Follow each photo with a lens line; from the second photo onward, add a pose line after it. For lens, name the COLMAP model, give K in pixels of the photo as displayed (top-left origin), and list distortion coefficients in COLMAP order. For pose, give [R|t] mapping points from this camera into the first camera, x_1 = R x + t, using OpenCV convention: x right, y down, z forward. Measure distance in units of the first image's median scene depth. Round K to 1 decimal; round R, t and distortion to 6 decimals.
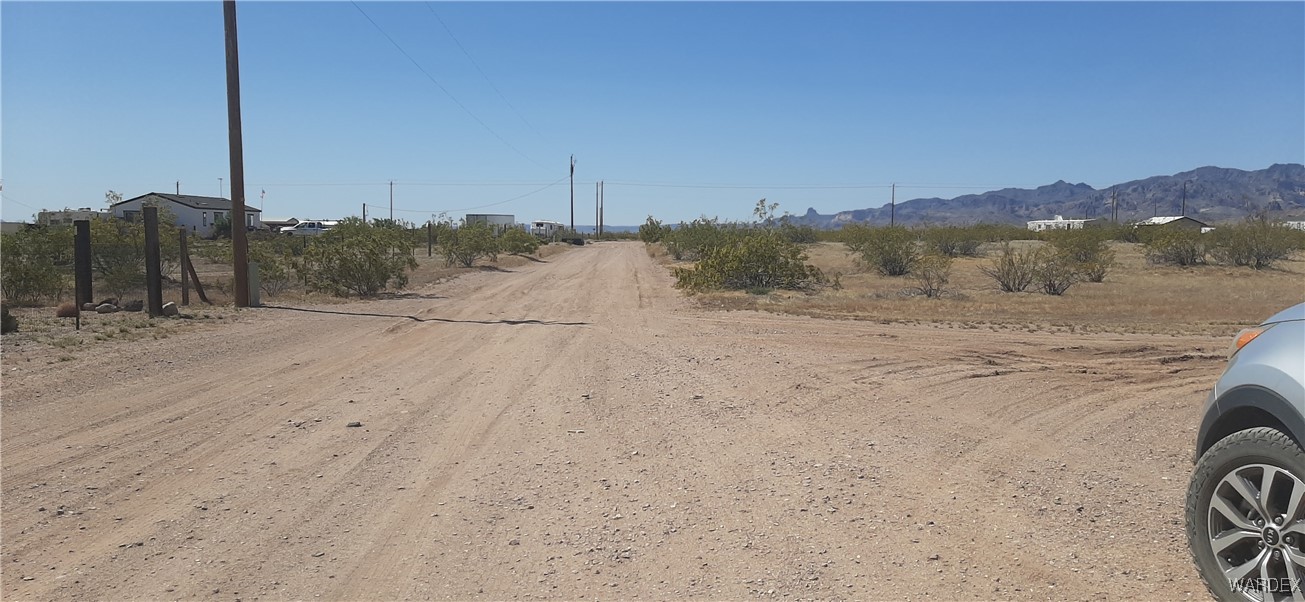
lens RADIAL K [[997.9, 0, 652.5], [0, 997.9, 301.0], [0, 0, 1]] dist [0.068173, -0.137259]
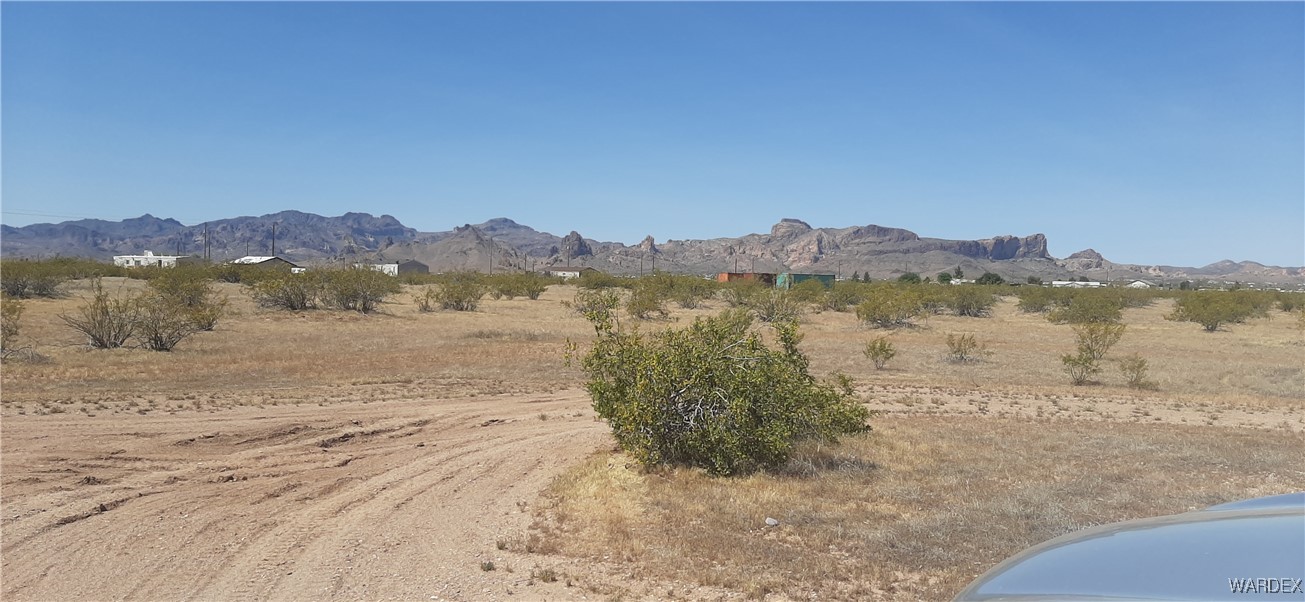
lens RADIAL K [[997.9, 0, 652.5], [0, 997.9, 301.0], [0, 0, 1]] dist [0.068173, -0.137259]
pose [[0.660217, 0.000796, 0.751075, 0.036720], [0.026659, 0.999344, -0.024494, -0.012020], [-0.750602, 0.036194, 0.659763, 0.120986]]
